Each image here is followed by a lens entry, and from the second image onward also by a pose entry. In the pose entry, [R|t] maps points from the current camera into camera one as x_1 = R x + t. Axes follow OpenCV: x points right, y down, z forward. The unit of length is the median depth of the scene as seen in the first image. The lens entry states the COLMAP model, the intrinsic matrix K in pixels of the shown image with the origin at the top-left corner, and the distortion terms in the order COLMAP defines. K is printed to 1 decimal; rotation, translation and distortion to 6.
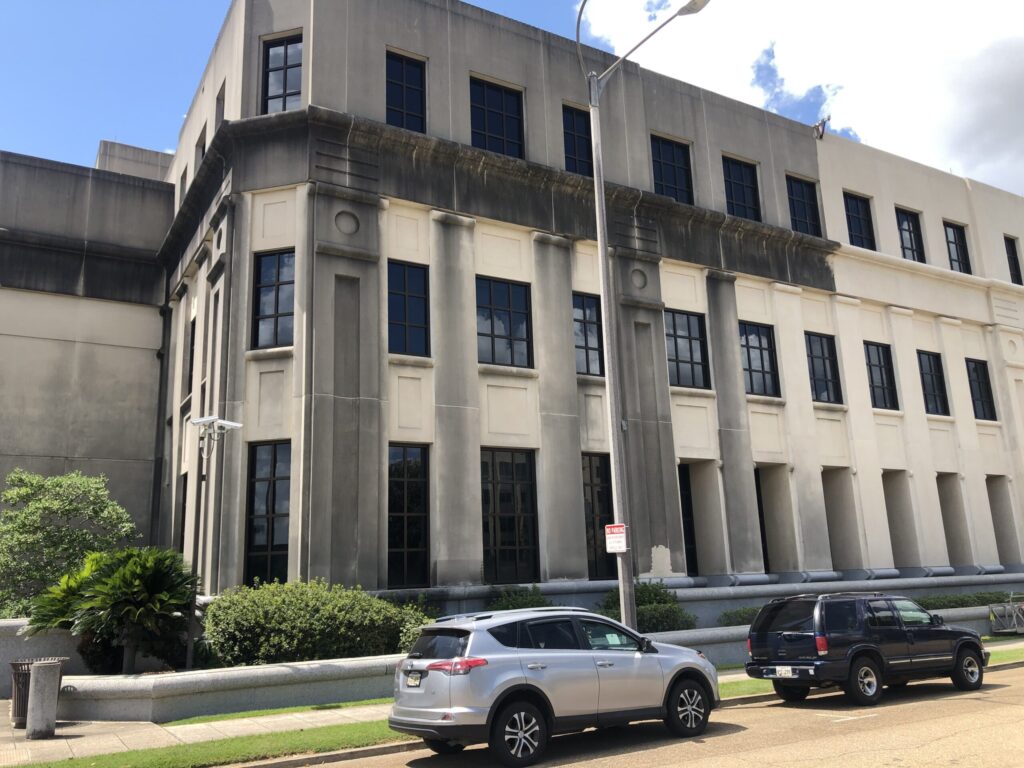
lens RADIAL K [[838.3, 0, 514.0], [0, 838.3, 391.0], [0, 0, 1]] dist [0.036750, -0.026952]
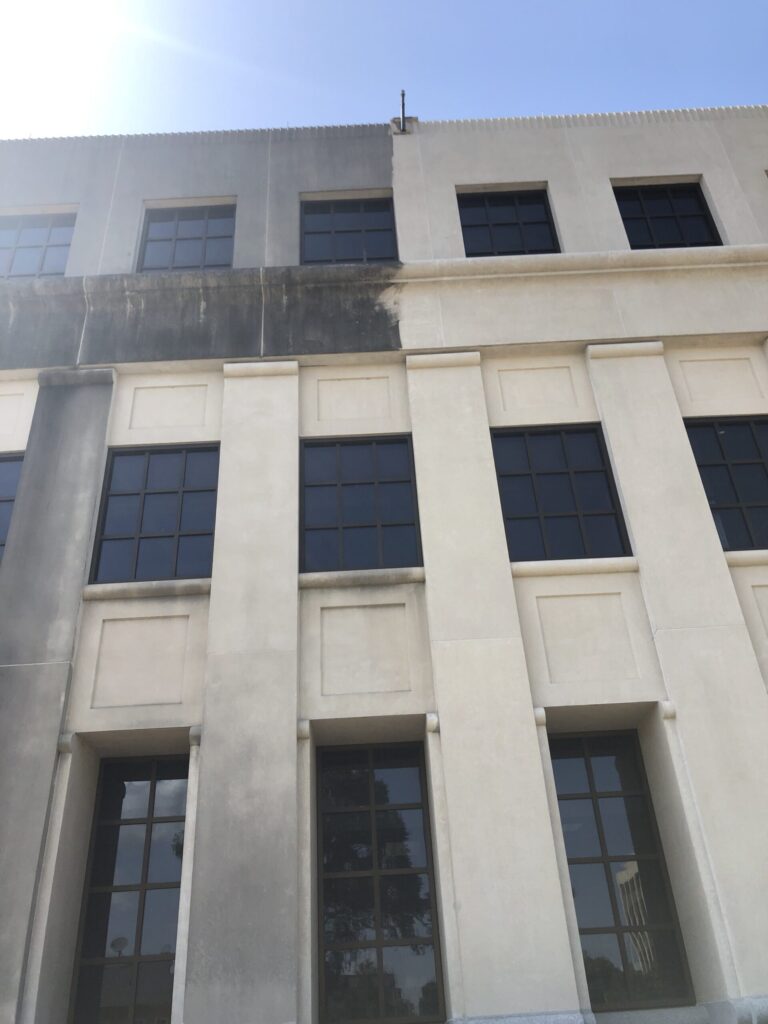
lens RADIAL K [[838.3, 0, 382.9], [0, 838.3, 511.0], [0, 0, 1]] dist [0.036750, -0.026952]
pose [[0.852945, -0.283950, -0.438015, 0.592654], [0.135337, 0.930708, -0.339805, 0.135738], [0.504152, 0.230555, 0.832271, 0.663946]]
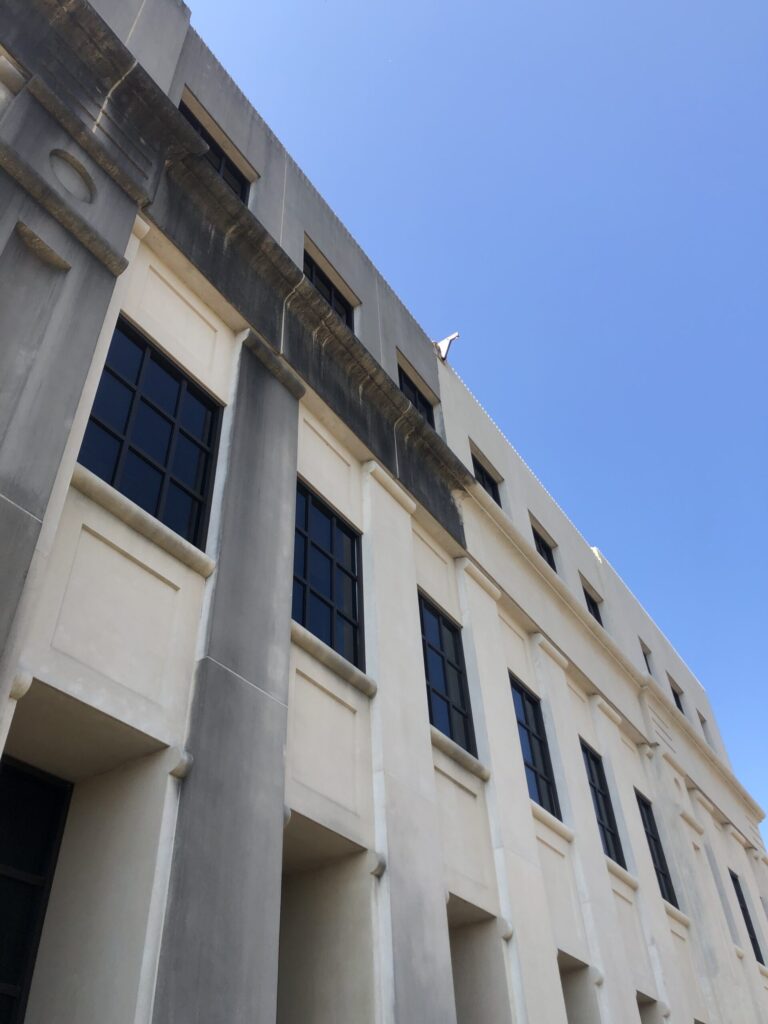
lens RADIAL K [[838.3, 0, 378.4], [0, 838.3, 503.6], [0, 0, 1]] dist [0.036750, -0.026952]
pose [[0.900123, 0.296898, 0.318795, 0.171978], [-0.091680, 0.844506, -0.527640, 0.143697], [-0.425879, 0.445714, 0.787379, 0.646362]]
